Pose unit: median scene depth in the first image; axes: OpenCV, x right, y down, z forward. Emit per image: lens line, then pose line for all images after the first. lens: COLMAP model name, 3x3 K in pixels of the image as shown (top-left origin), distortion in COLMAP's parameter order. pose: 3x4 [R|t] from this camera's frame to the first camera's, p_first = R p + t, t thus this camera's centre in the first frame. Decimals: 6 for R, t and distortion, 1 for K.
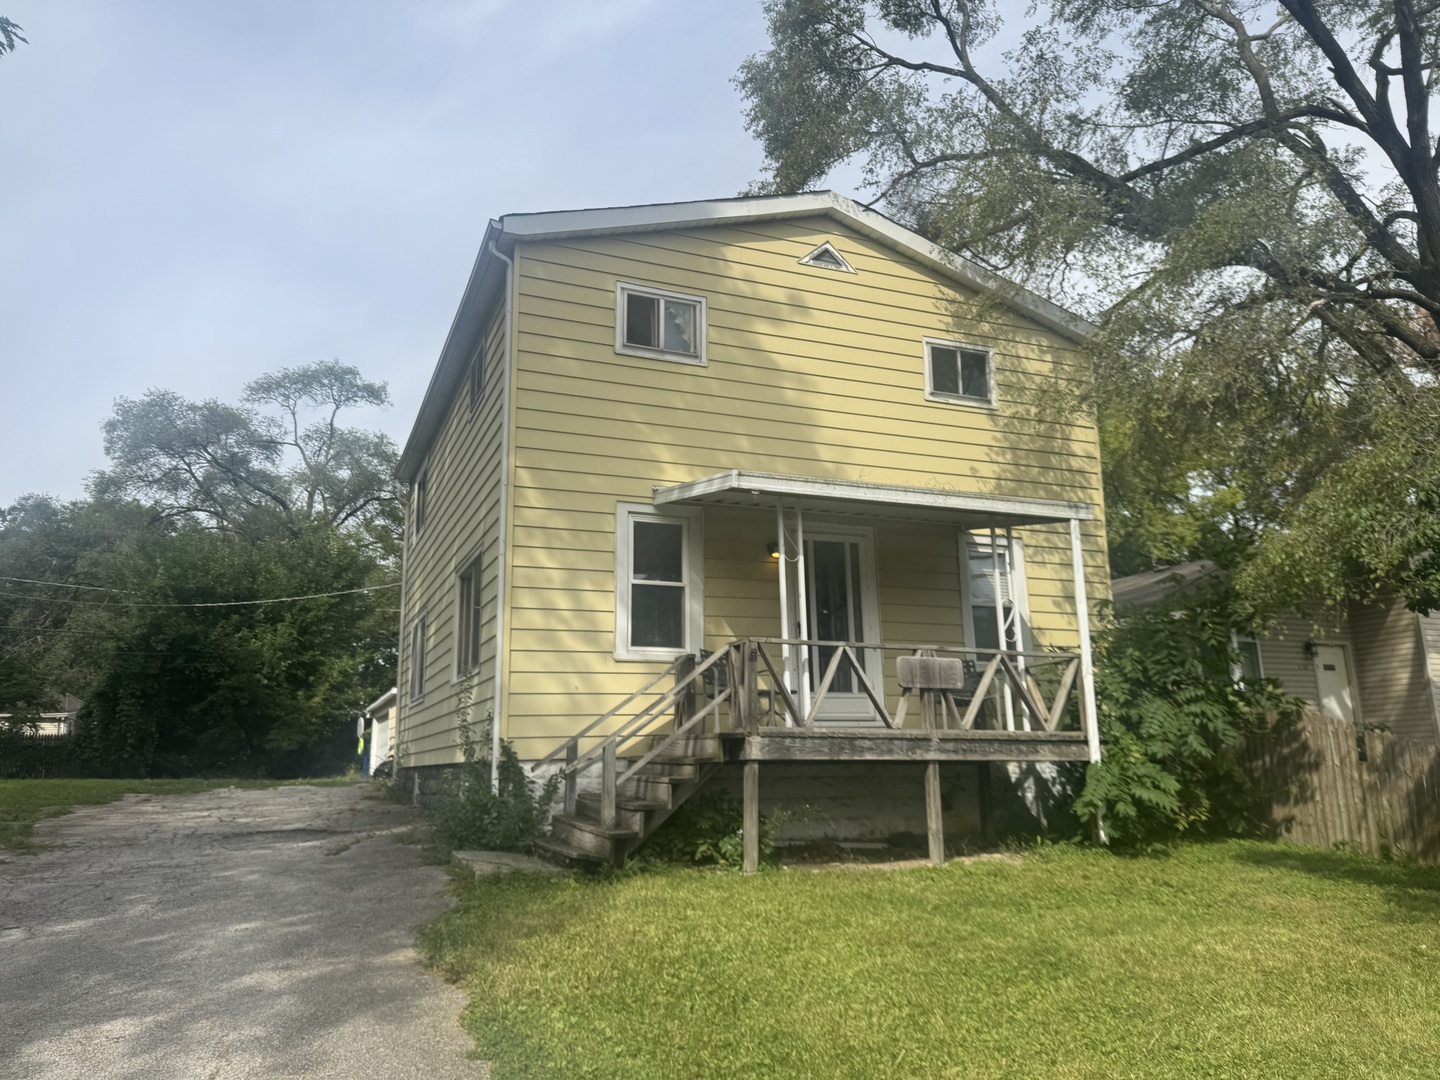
lens RADIAL K [[1017.6, 0, 720.0], [0, 1017.6, 540.0], [0, 0, 1]] dist [0.187581, -0.253960]
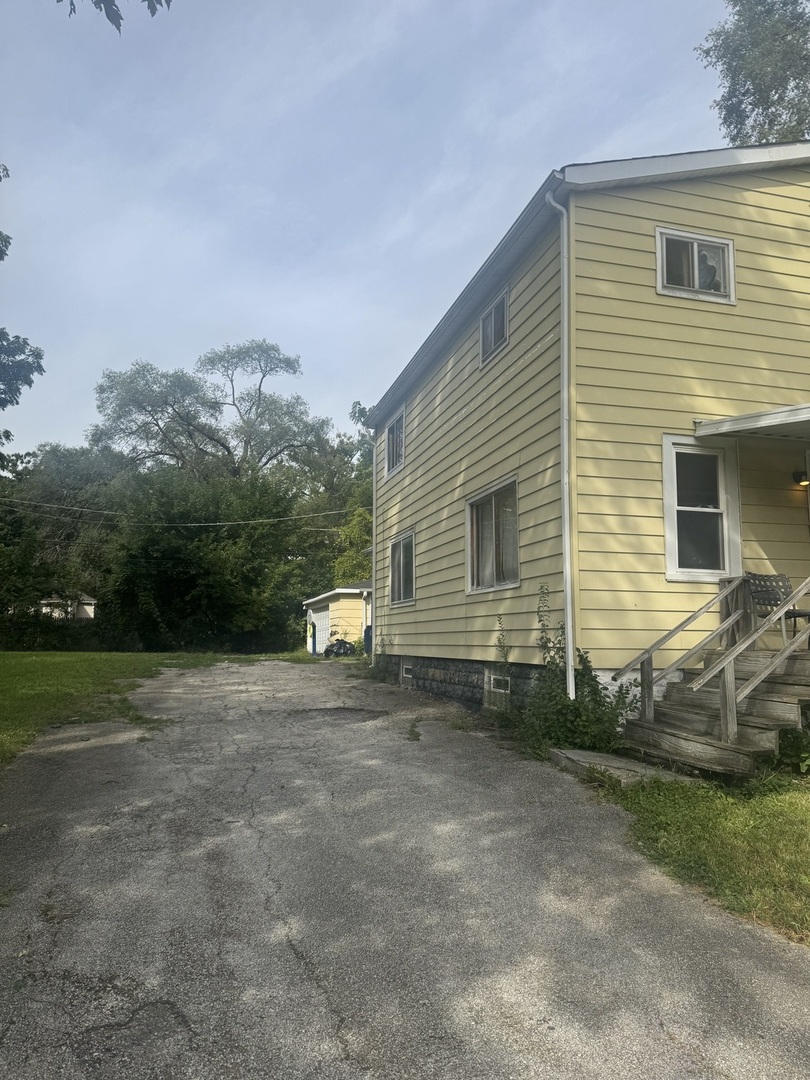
lens RADIAL K [[763.2, 0, 432.8], [0, 763.2, 534.3], [0, 0, 1]] dist [0.187581, -0.253960]
pose [[0.994739, 0.008133, -0.102116, -0.217046], [-0.000702, 0.997361, 0.072601, 0.007392], [0.102437, -0.072148, 0.992120, 0.129702]]
